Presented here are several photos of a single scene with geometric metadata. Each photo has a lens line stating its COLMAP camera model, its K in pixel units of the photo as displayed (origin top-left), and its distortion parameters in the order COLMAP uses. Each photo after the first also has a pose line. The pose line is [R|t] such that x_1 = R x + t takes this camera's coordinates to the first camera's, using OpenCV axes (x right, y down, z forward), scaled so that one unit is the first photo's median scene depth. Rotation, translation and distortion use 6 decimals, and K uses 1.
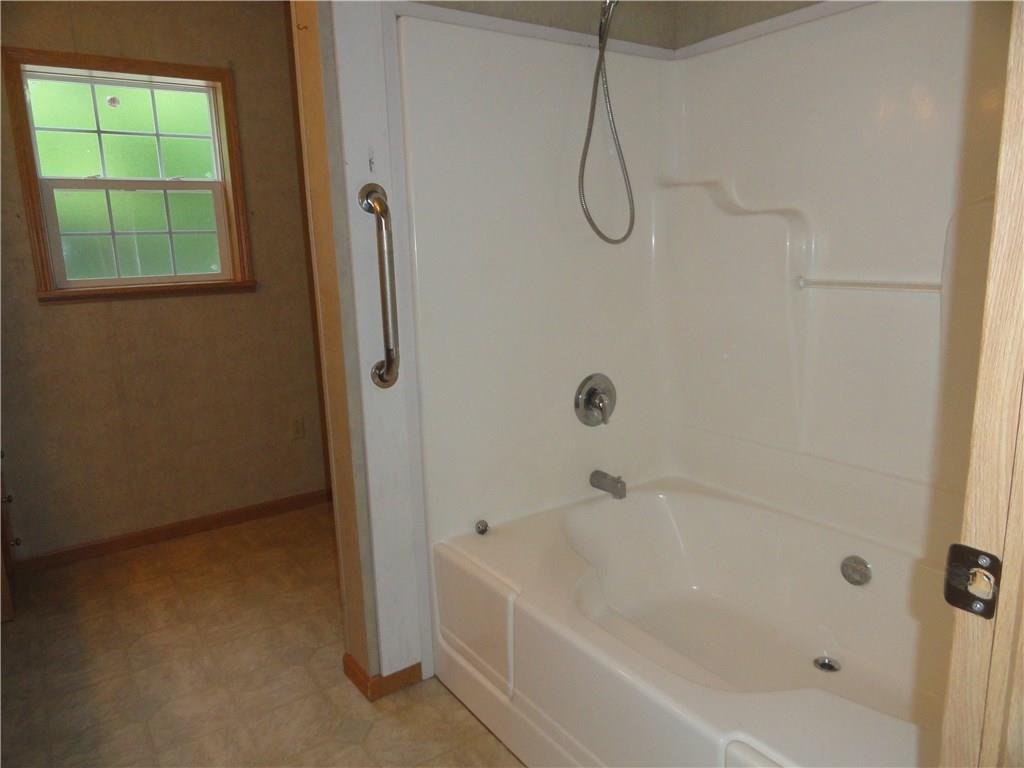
lens RADIAL K [[700.2, 0, 508.1], [0, 700.2, 384.5], [0, 0, 1]] dist [-0.026821, 0.022312]
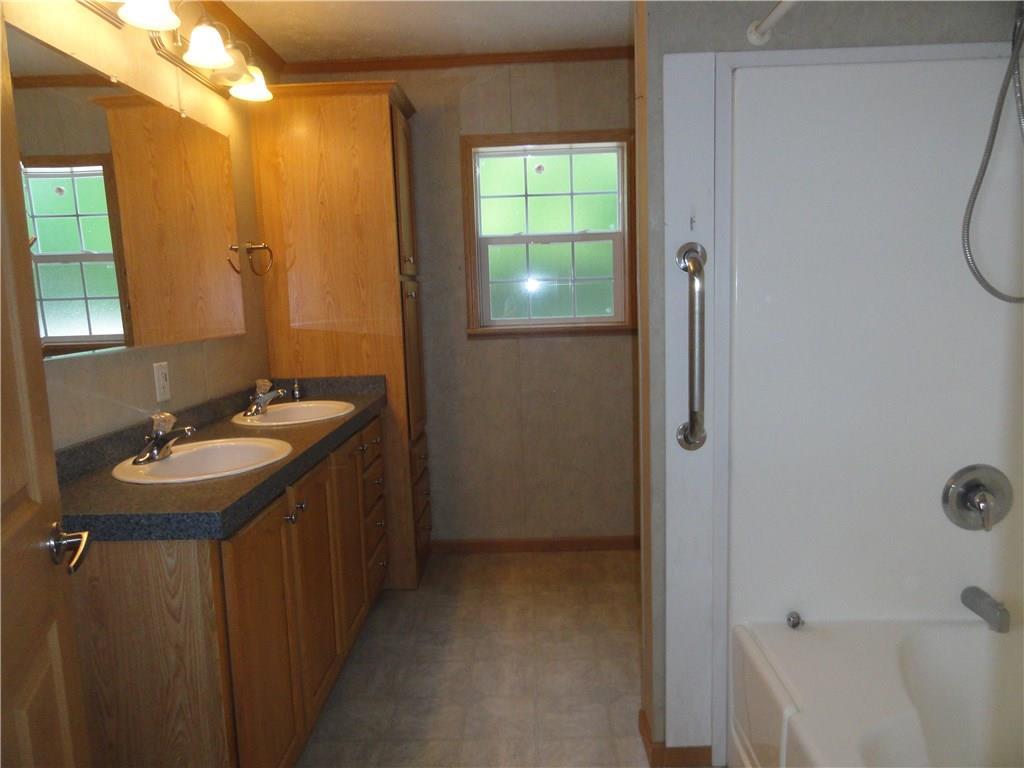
lens RADIAL K [[700.2, 0, 508.1], [0, 700.2, 384.5], [0, 0, 1]] dist [-0.026821, 0.022312]
pose [[0.811036, 0.082572, -0.579139, 0.140913], [-0.108678, 0.994022, -0.010469, -0.039105], [0.574812, 0.071430, 0.815162, 0.049028]]
